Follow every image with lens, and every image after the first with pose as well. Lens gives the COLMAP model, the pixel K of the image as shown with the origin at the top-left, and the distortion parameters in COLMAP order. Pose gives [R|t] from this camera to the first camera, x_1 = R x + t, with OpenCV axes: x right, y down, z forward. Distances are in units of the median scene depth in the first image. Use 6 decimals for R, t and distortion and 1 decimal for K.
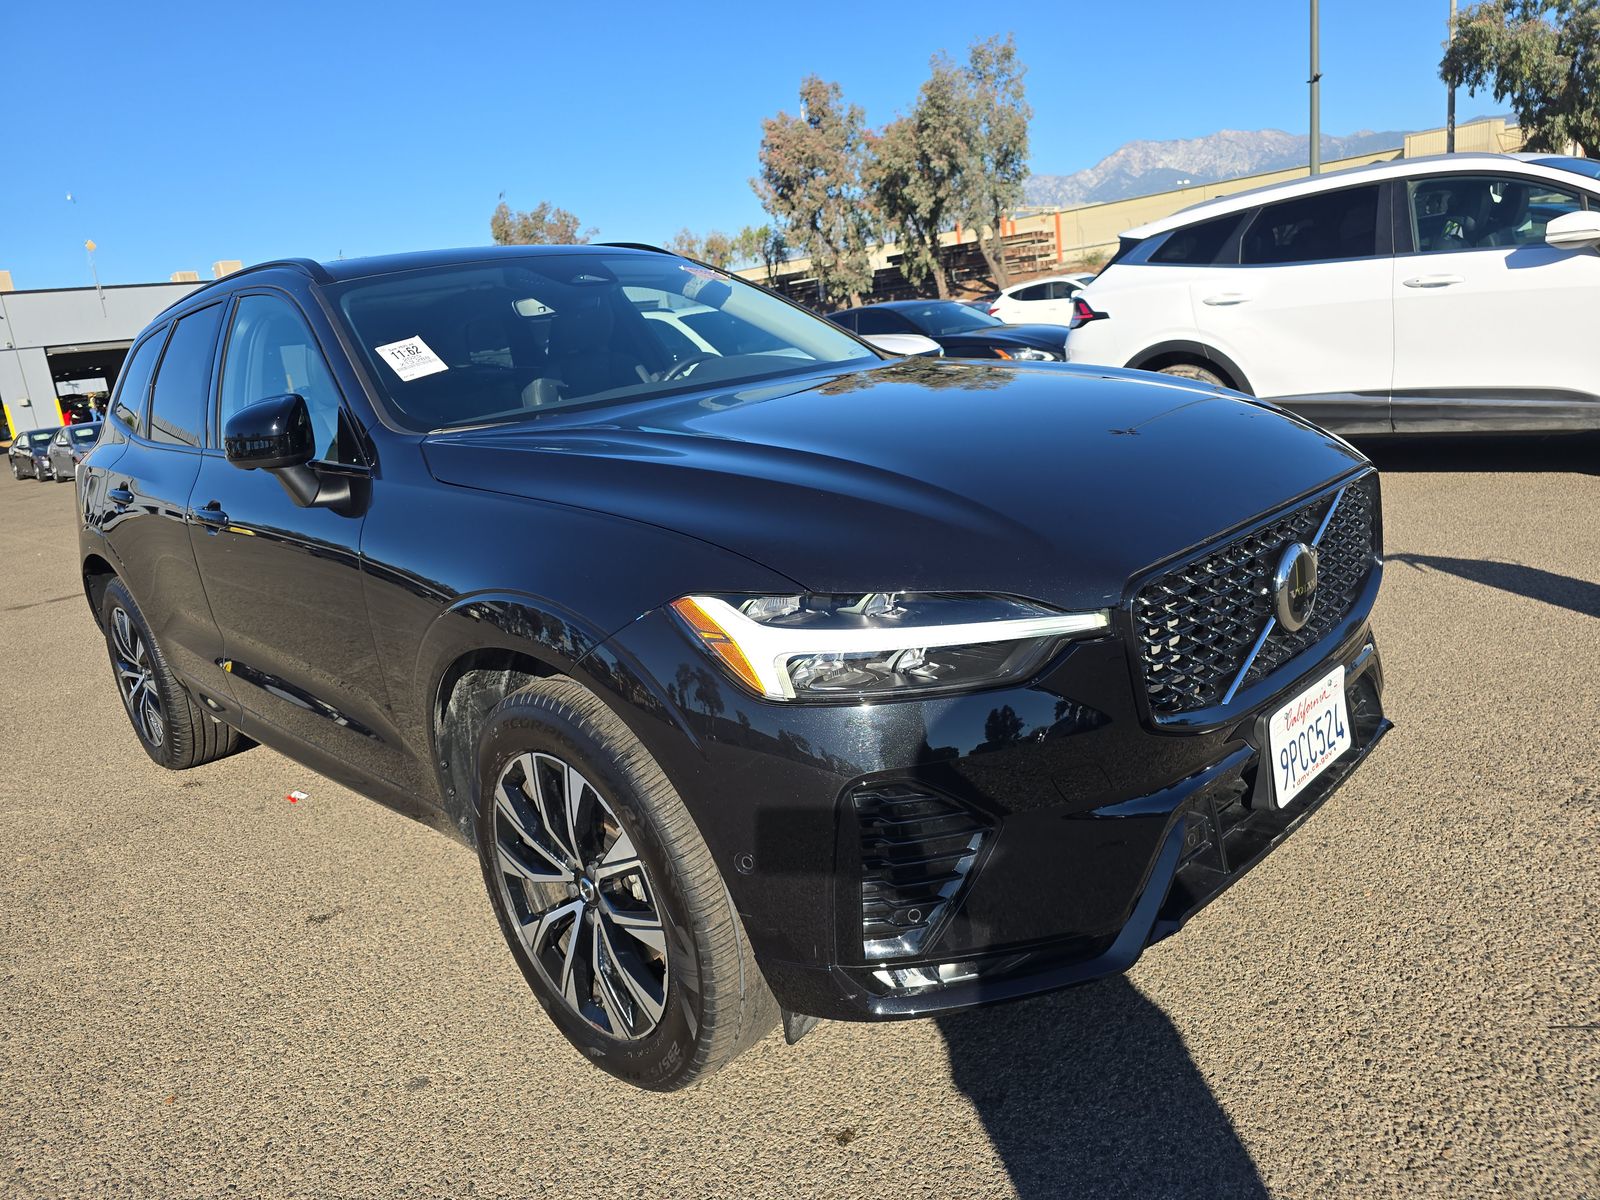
lens RADIAL K [[1089.8, 0, 800.1], [0, 1089.8, 609.6], [0, 0, 1]] dist [0.024128, -0.033497]
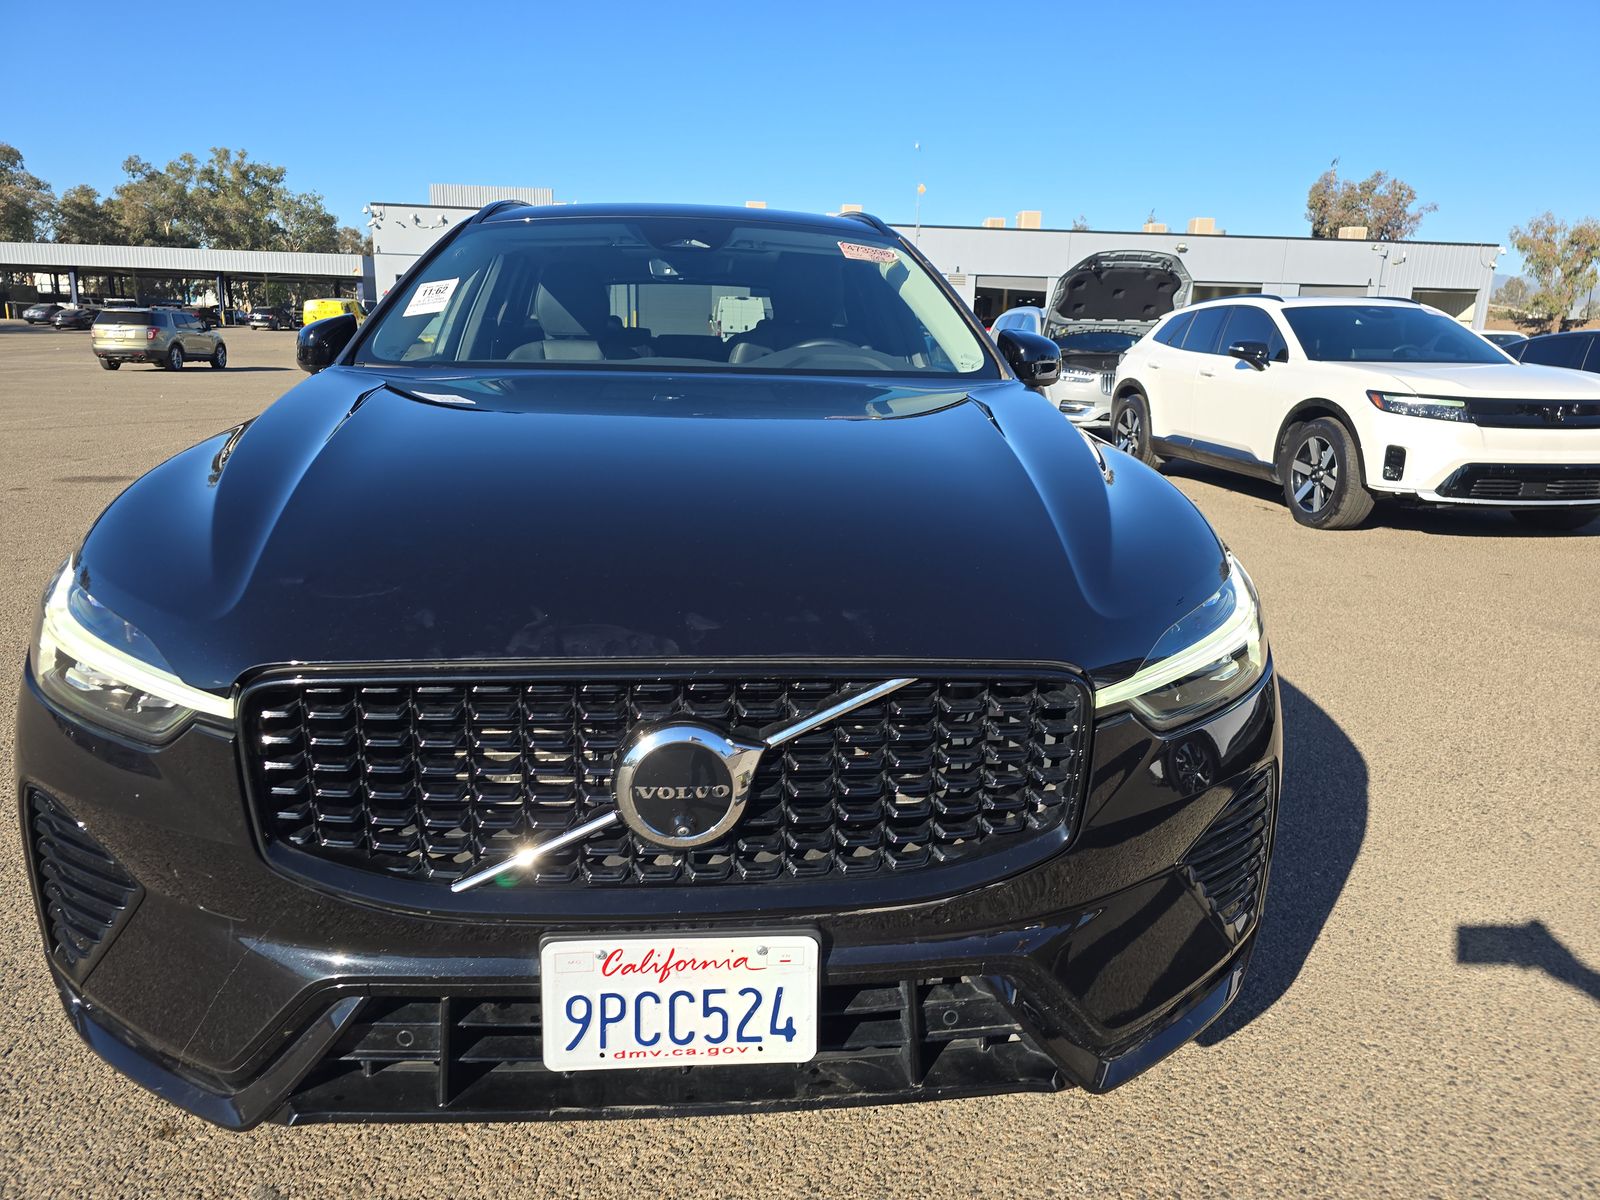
lens RADIAL K [[1089.8, 0, 797.9], [0, 1089.8, 597.0], [0, 0, 1]] dist [0.024128, -0.033497]
pose [[0.759813, 0.279286, -0.587097, 0.807504], [-0.267002, 0.957409, 0.109896, -0.206907], [0.592784, 0.073255, 0.802023, 0.466621]]
